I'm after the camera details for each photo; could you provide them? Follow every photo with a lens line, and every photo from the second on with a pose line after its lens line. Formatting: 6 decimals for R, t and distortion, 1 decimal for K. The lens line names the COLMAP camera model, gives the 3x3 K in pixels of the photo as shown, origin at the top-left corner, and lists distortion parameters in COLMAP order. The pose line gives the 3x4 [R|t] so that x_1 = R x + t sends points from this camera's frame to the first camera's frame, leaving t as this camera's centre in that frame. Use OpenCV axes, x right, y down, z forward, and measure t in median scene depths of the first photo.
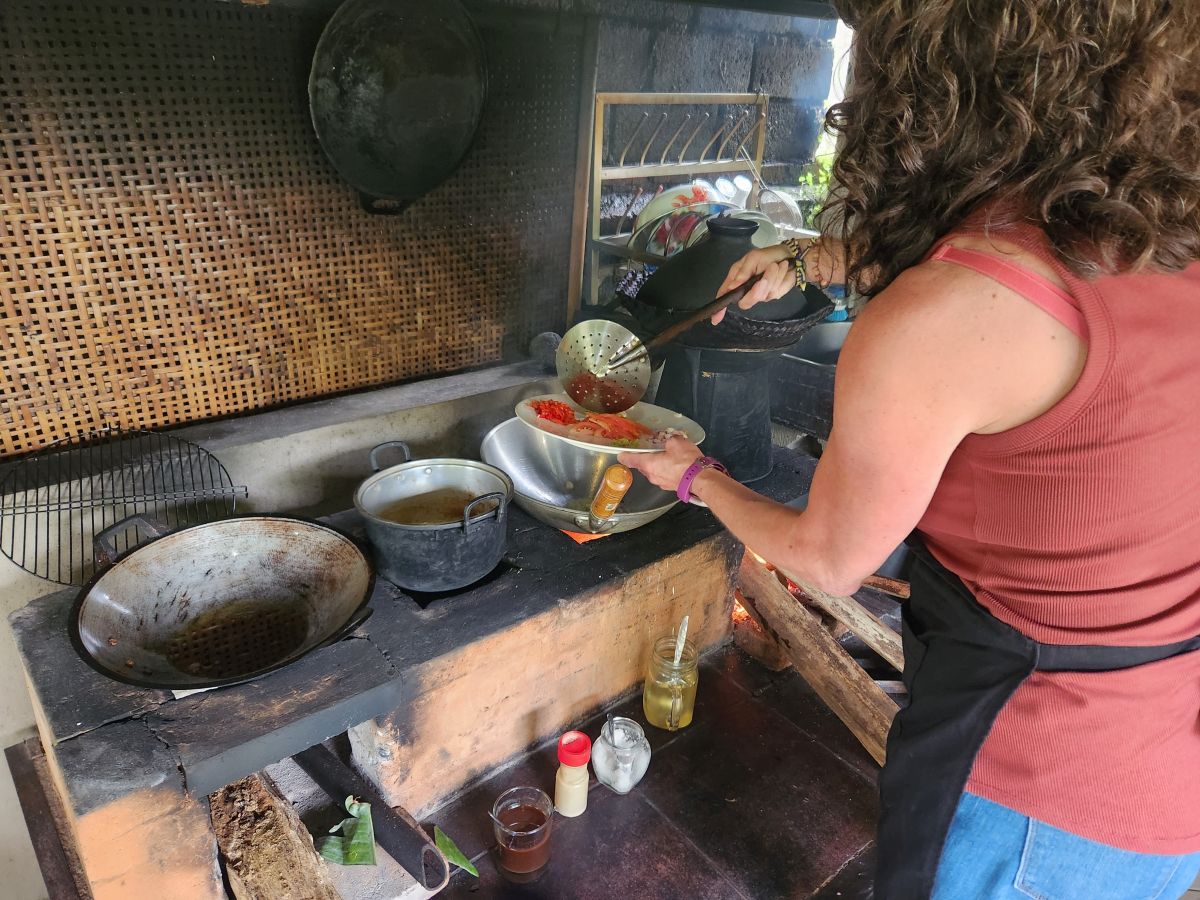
lens RADIAL K [[800.6, 0, 601.9], [0, 800.6, 446.3], [0, 0, 1]] dist [0.080211, -0.068867]
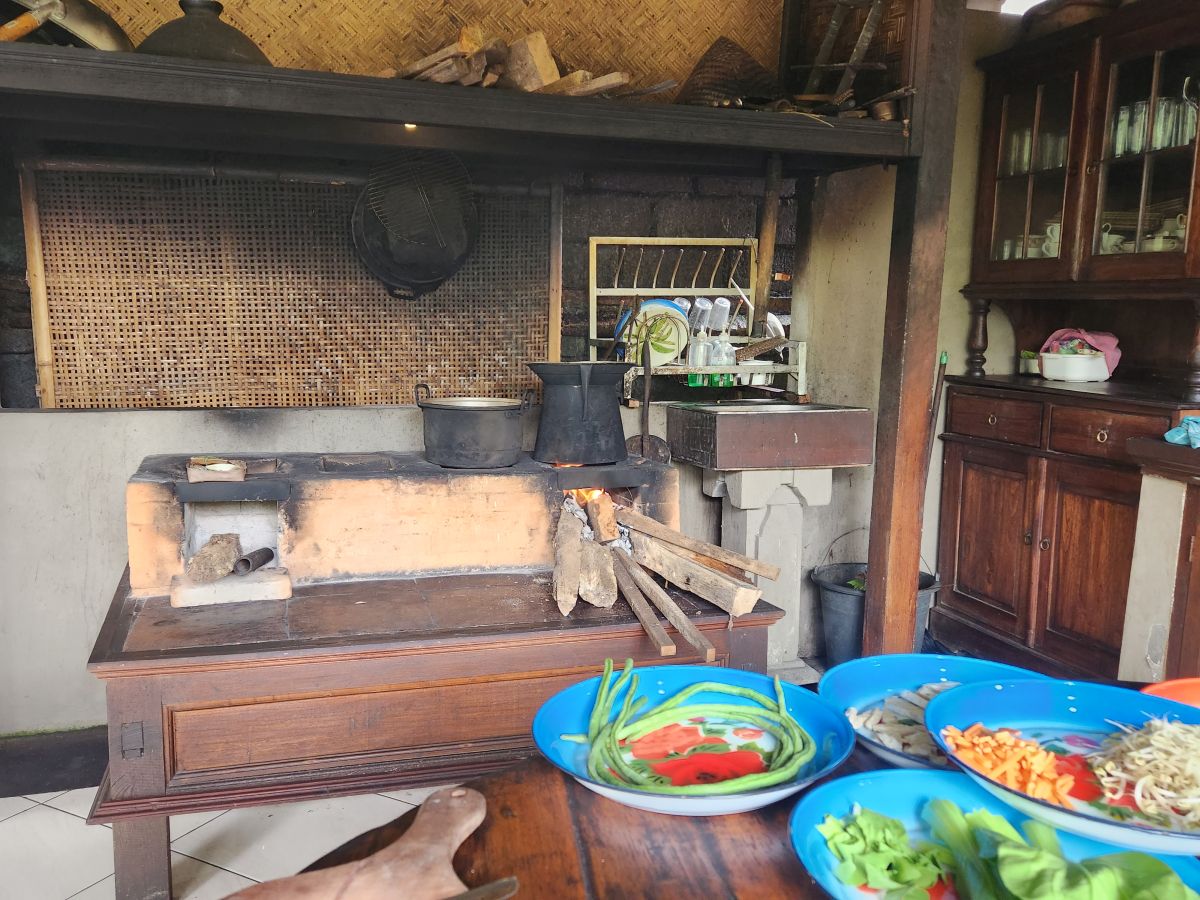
lens RADIAL K [[991.6, 0, 588.0], [0, 991.6, 451.8], [0, 0, 1]] dist [0.124944, -0.169158]
pose [[0.922321, 0.024692, -0.385635, 0.920007], [-0.134329, 0.956207, -0.260047, 0.519541], [0.362325, 0.291648, 0.885247, -0.599826]]
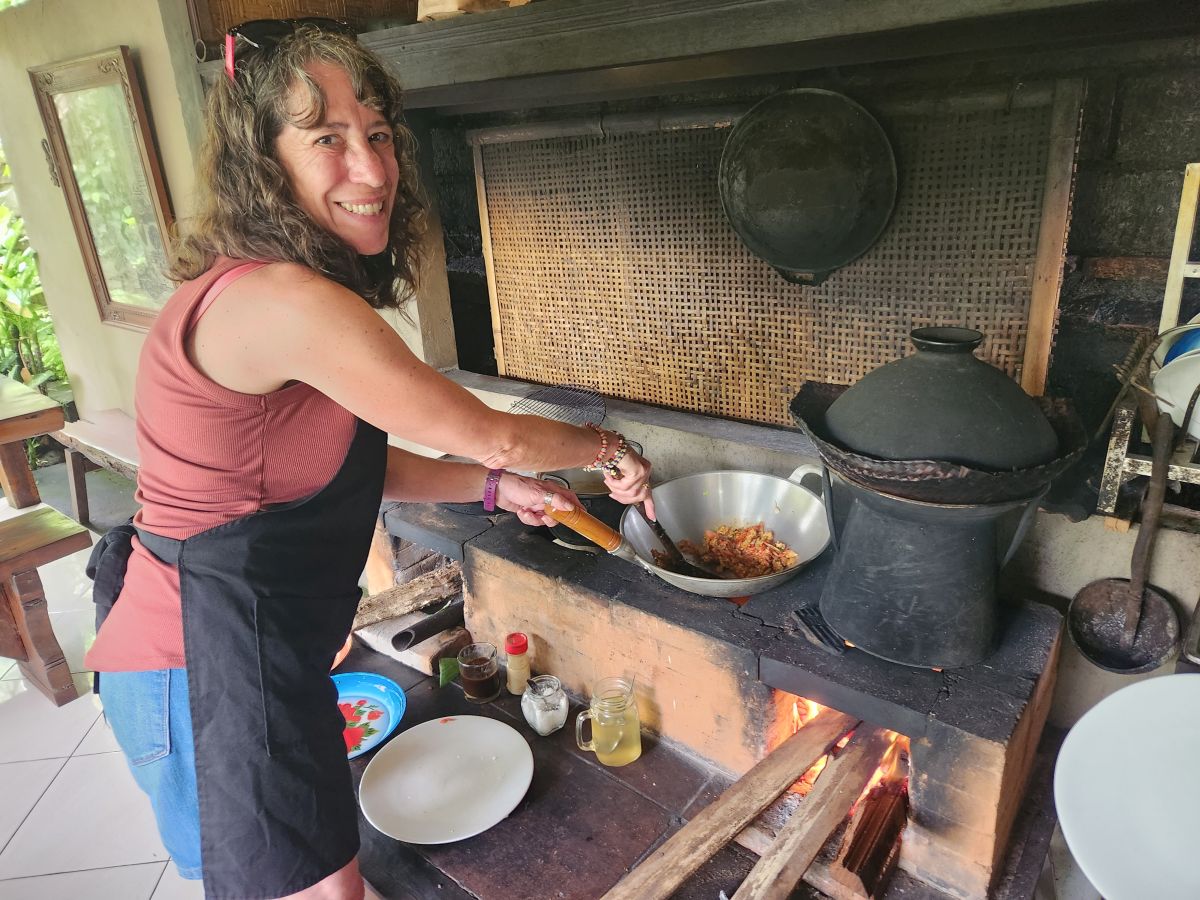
lens RADIAL K [[800.6, 0, 601.9], [0, 800.6, 446.3], [0, 0, 1]] dist [0.080211, -0.068867]
pose [[0.198062, 0.286917, -0.937256, 0.890659], [-0.353412, 0.912787, 0.204743, -0.229071], [0.914260, 0.290686, 0.282189, 0.524760]]
